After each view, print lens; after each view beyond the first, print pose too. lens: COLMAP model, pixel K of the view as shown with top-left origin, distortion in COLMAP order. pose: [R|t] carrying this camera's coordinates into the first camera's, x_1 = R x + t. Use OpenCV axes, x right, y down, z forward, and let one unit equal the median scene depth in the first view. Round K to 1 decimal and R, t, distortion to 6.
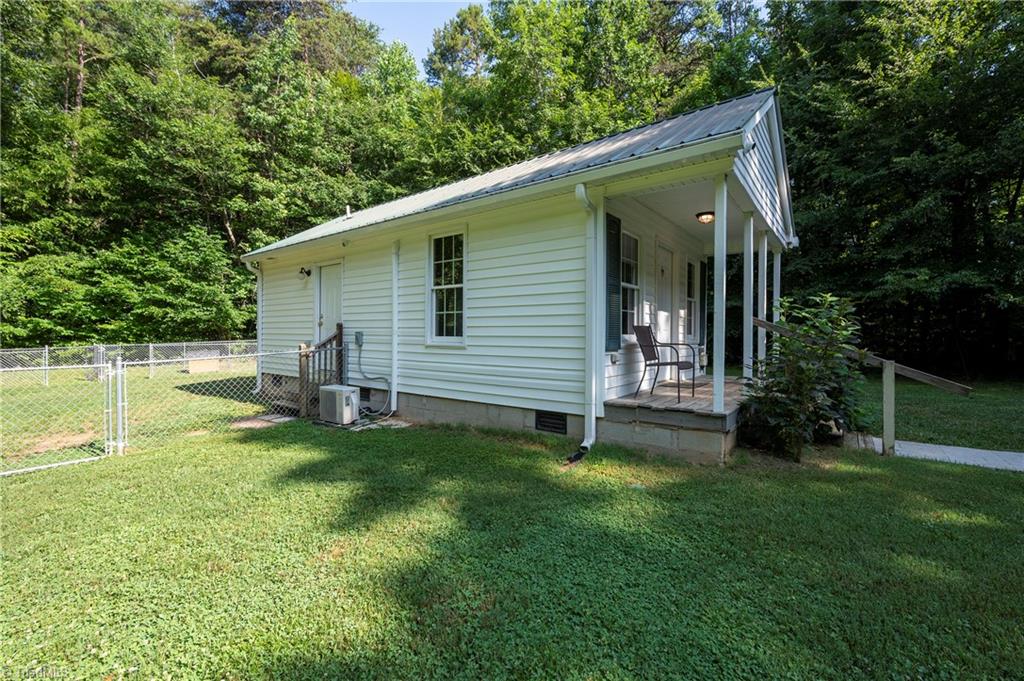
lens RADIAL K [[438.3, 0, 512.0], [0, 438.3, 340.5], [0, 0, 1]] dist [-0.002517, -0.000247]
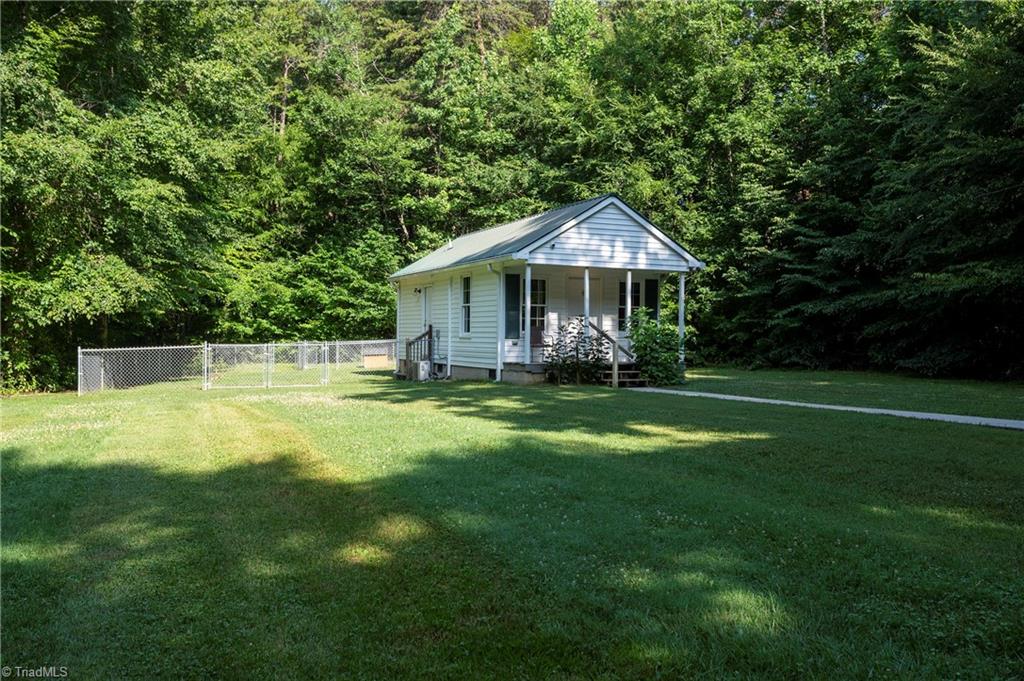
lens RADIAL K [[880.6, 0, 512.0], [0, 880.6, 340.5], [0, 0, 1]] dist [0.006056, 0.001105]
pose [[0.880373, 0.004139, -0.474264, 0.572510], [-0.008412, 0.999941, -0.006888, 0.015729], [0.474207, 0.010053, 0.880356, -0.693977]]
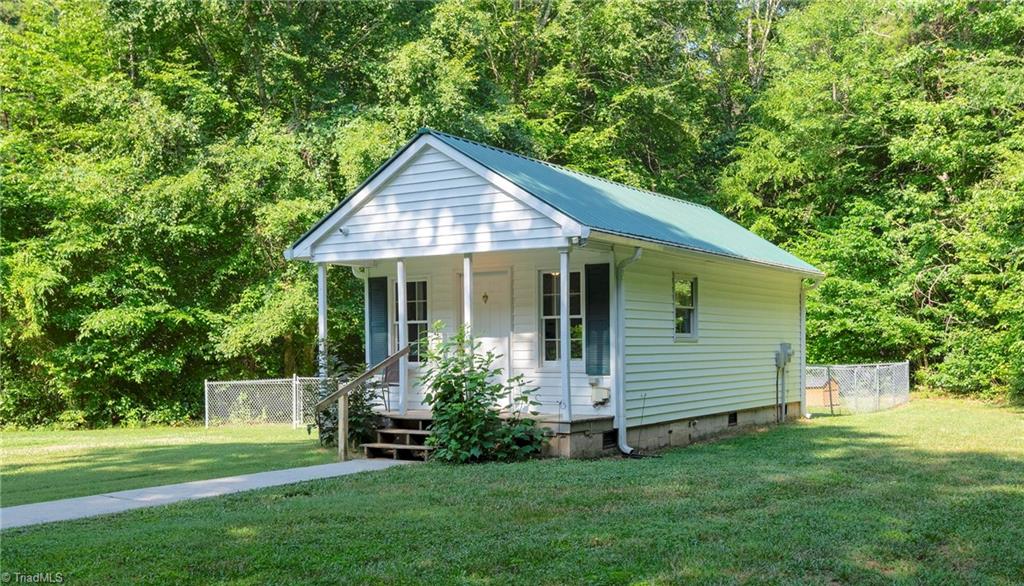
lens RADIAL K [[1062.0, 0, 512.0], [0, 1062.0, 293.0], [0, 0, 1]] dist [0.000164, -0.000520]
pose [[0.095371, -0.055844, -0.993874, 0.930267], [0.004063, 0.998439, -0.055711, -0.012079], [0.995434, 0.001275, 0.095449, 0.295392]]
